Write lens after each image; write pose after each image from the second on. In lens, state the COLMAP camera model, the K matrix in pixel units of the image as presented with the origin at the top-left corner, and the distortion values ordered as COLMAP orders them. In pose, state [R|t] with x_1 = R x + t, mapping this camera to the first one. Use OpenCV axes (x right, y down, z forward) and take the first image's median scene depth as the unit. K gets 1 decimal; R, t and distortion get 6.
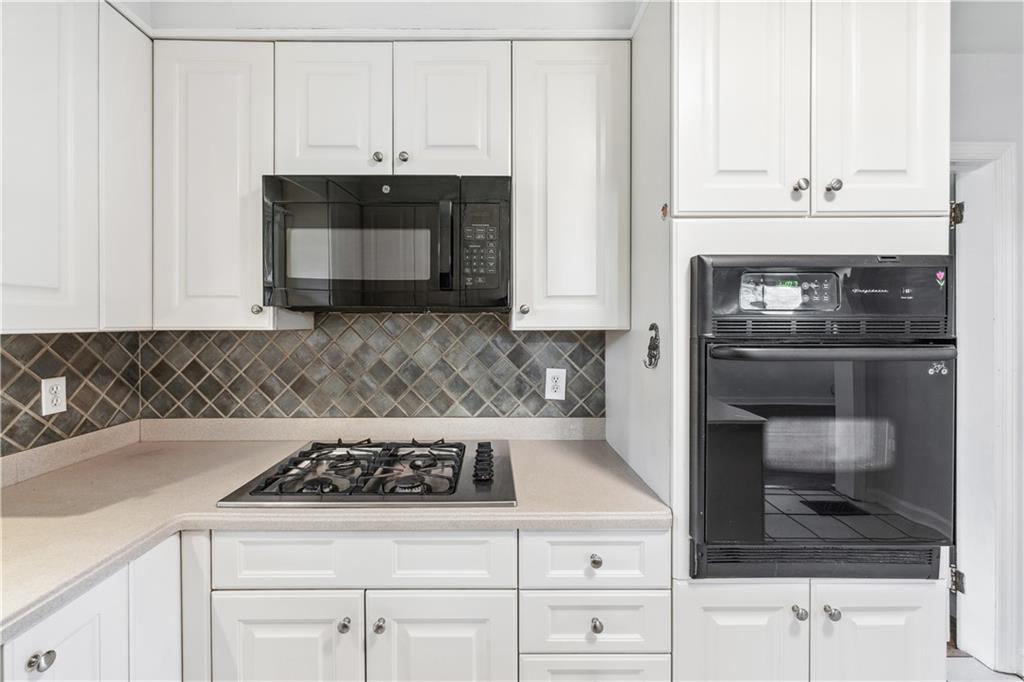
lens RADIAL K [[406.7, 0, 520.5], [0, 406.7, 327.8], [0, 0, 1]] dist [0.005611, -0.000160]
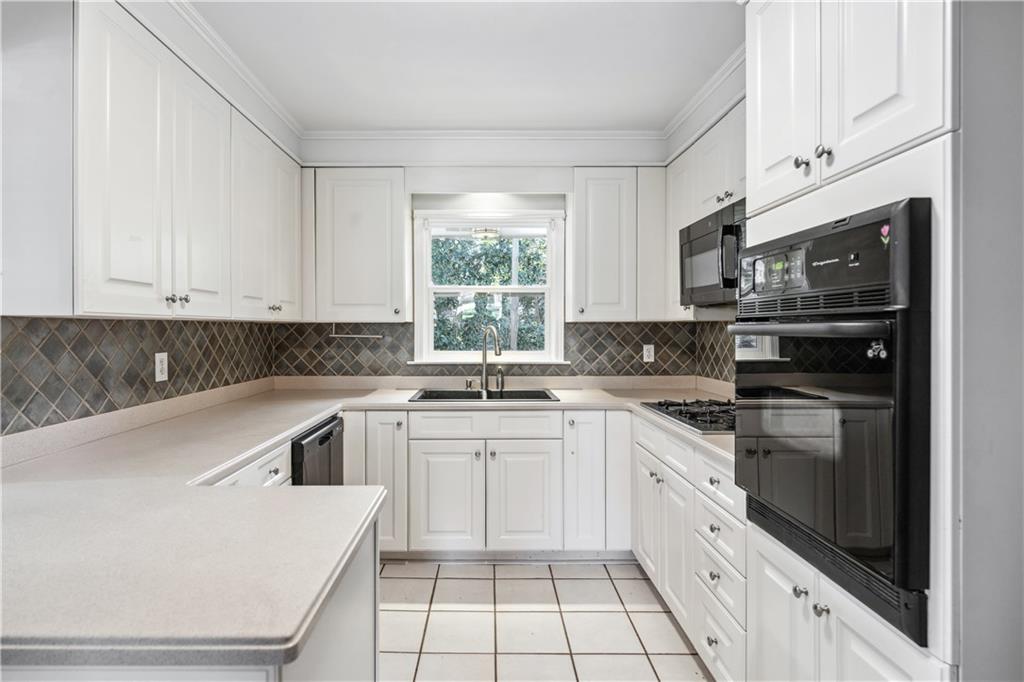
lens RADIAL K [[519.8, 0, 467.7], [0, 519.8, 331.0], [0, 0, 1]] dist [-0.001020, -0.000553]
pose [[-0.042686, 0.002915, -0.999084, 1.960710], [-0.002725, 0.999992, 0.003034, 0.059452], [0.999085, 0.002852, -0.042678, 0.240385]]
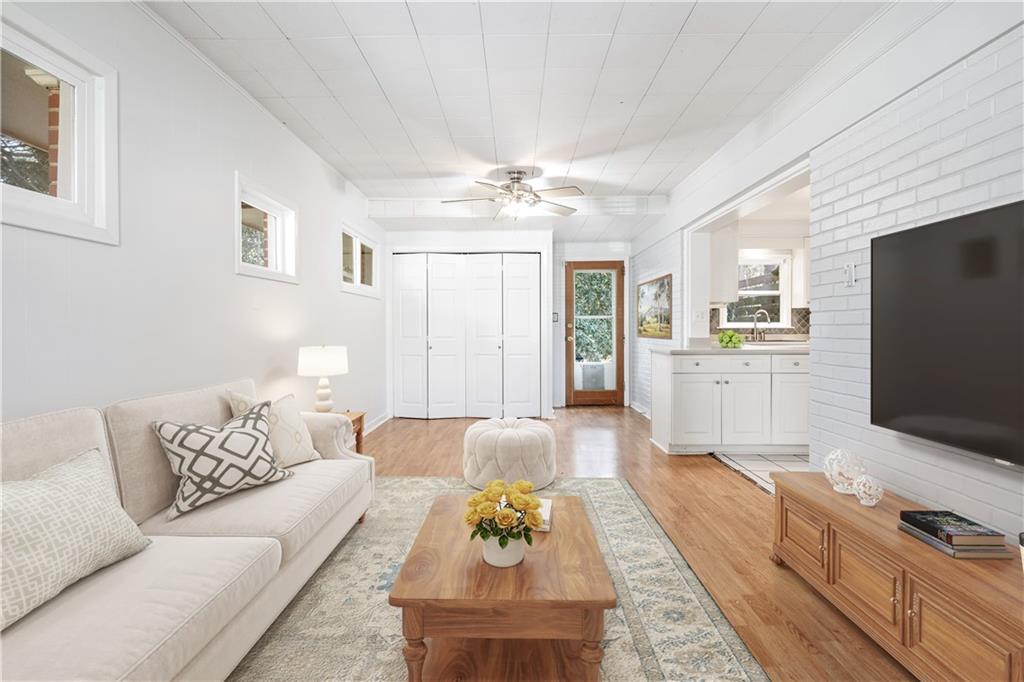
lens RADIAL K [[519.8, 0, 500.3], [0, 519.8, 324.3], [0, 0, 1]] dist [-0.001020, -0.000553]
pose [[-0.045870, -0.000553, -0.998947, 6.059926], [-0.003932, 0.999992, -0.000373, 0.248277], [0.998940, 0.003911, -0.045871, -3.061548]]
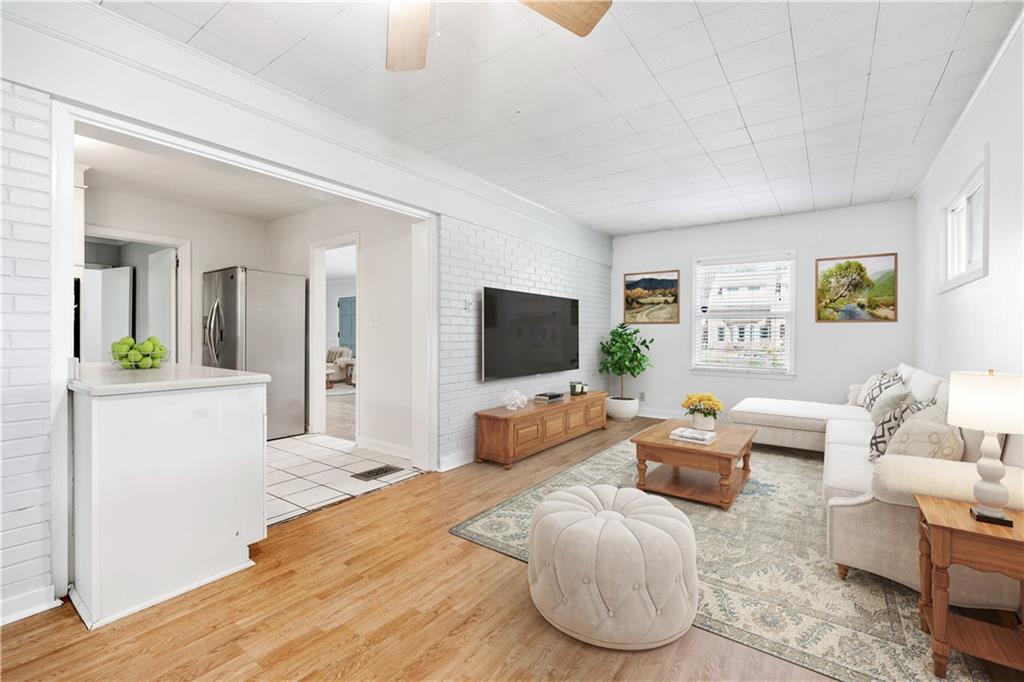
lens RADIAL K [[425.5, 0, 485.8], [0, 425.5, 334.9], [0, 0, 1]] dist [-0.000078, 0.000192]
pose [[0.661731, -0.004456, 0.749728, 0.538850], [0.003291, 0.999990, 0.003040, 0.240909], [-0.749734, 0.000456, 0.661739, -4.083520]]
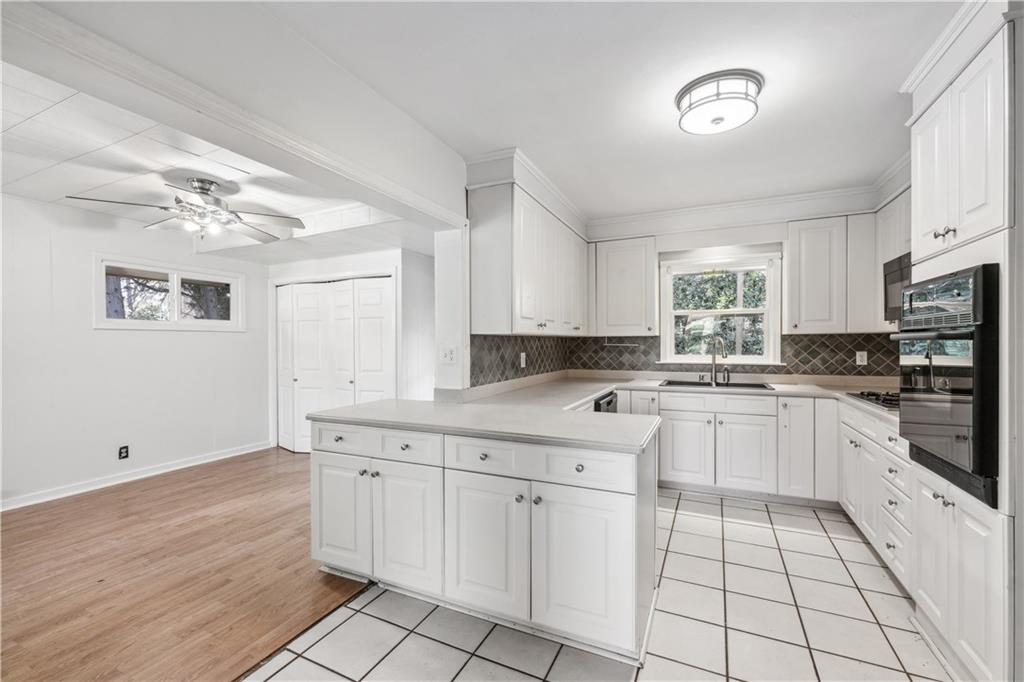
lens RADIAL K [[406.7, 0, 491.7], [0, 406.7, 345.1], [0, 0, 1]] dist [0.005611, -0.000160]
pose [[-0.481247, 0.005684, -0.876567, 2.952168], [0.000155, 0.999980, 0.006399, 0.081276], [0.876585, 0.002943, -0.481238, 0.219026]]
